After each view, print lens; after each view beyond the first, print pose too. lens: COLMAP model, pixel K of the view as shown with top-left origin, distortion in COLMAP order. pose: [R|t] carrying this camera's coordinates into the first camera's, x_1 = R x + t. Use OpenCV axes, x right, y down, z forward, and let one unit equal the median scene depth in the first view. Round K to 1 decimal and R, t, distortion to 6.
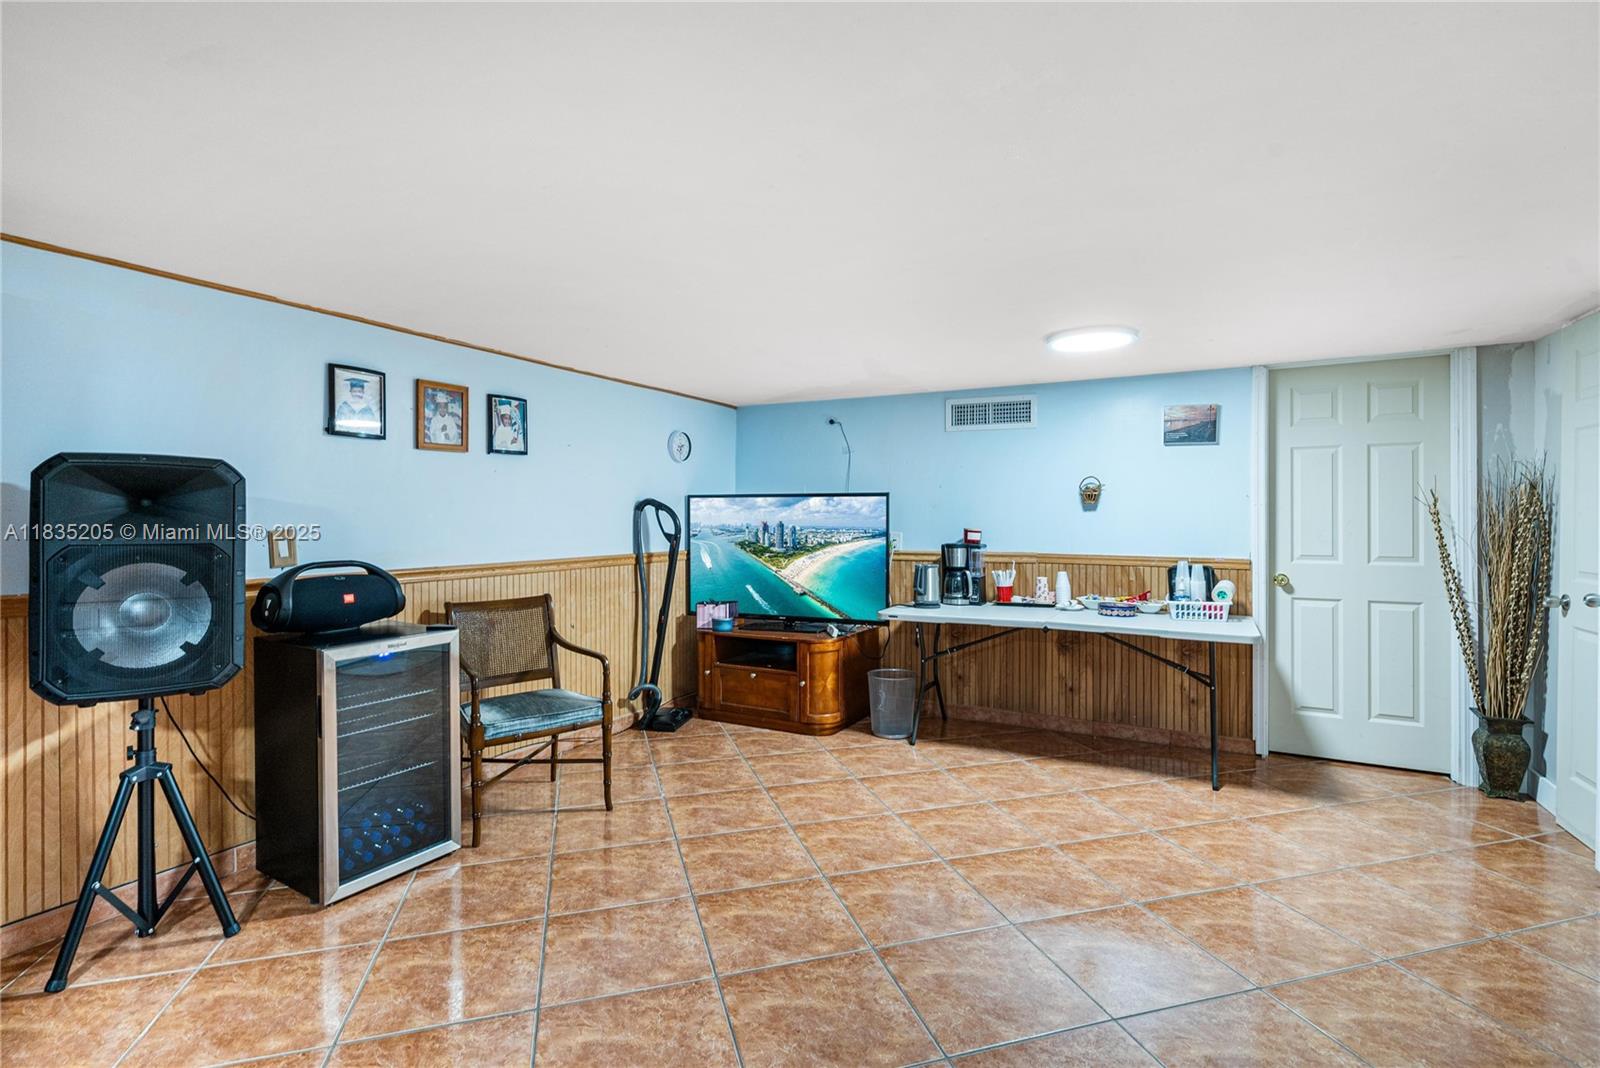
lens RADIAL K [[733.4, 0, 812.7], [0, 733.4, 508.0], [0, 0, 1]] dist [-0.008347, 0.004000]
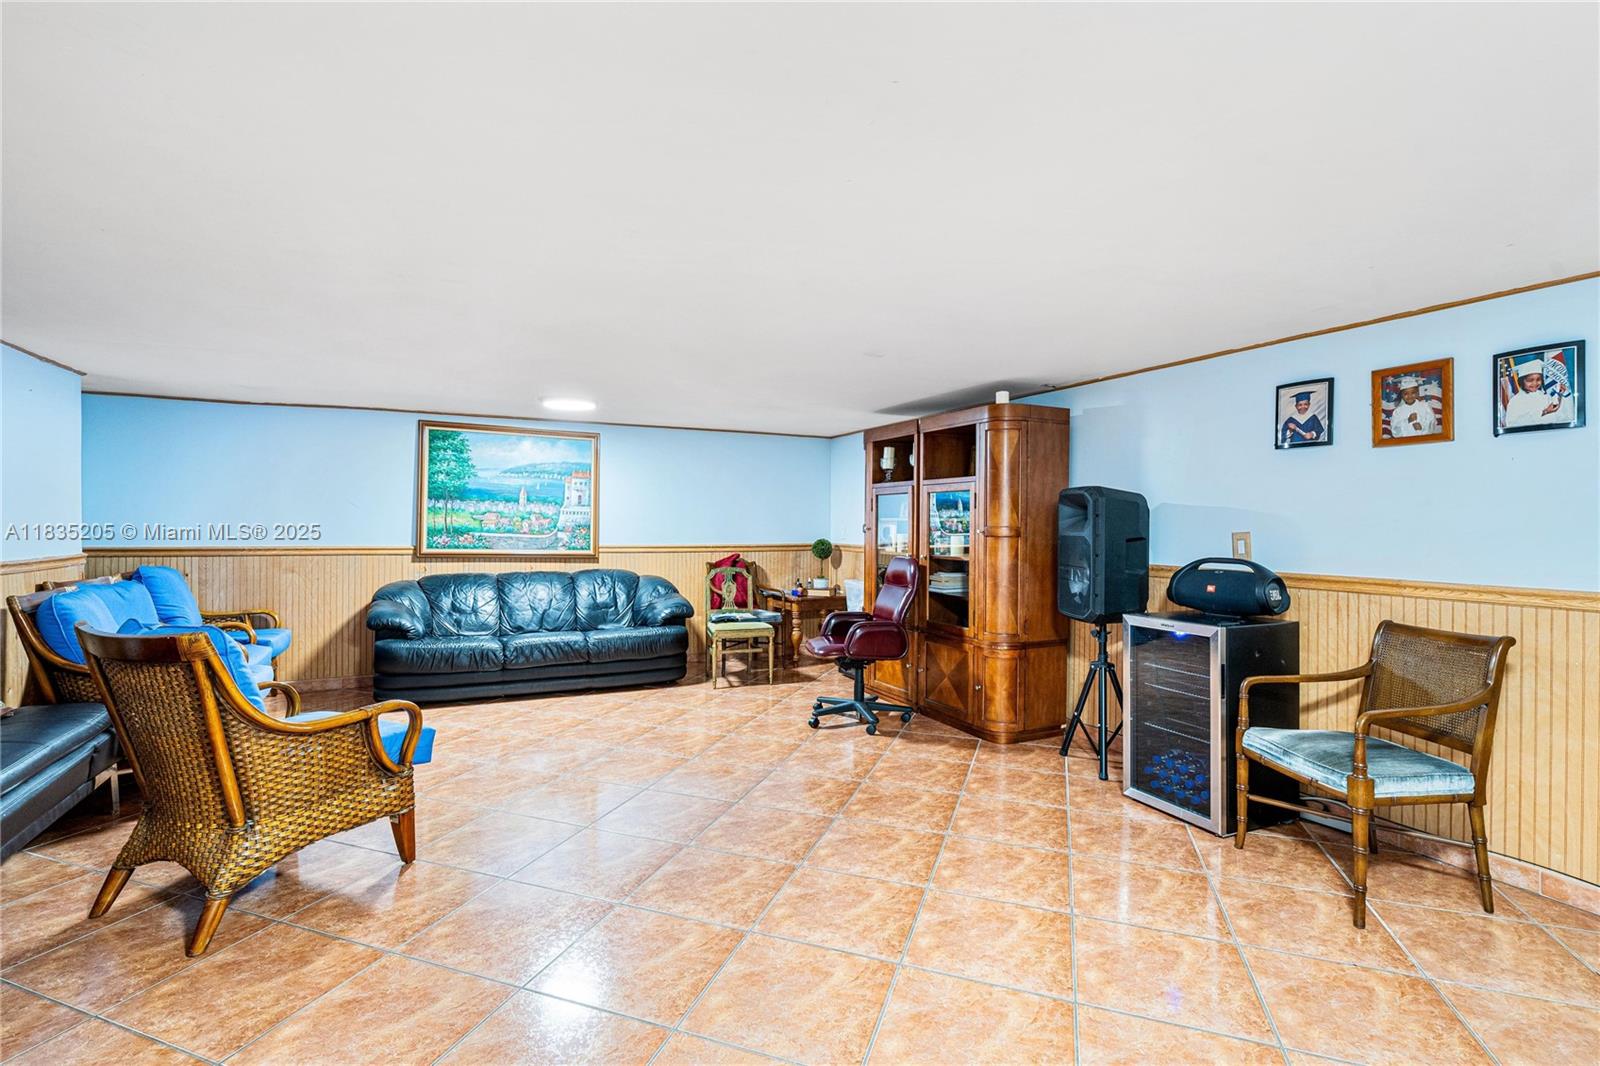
lens RADIAL K [[733.4, 0, 799.2], [0, 733.4, 527.7], [0, 0, 1]] dist [-0.008347, 0.004000]
pose [[-0.585569, -0.004909, -0.810608, 0.595677], [-0.003747, 0.999987, -0.003349, 0.023769], [0.810614, 0.001077, -0.585580, 0.922612]]
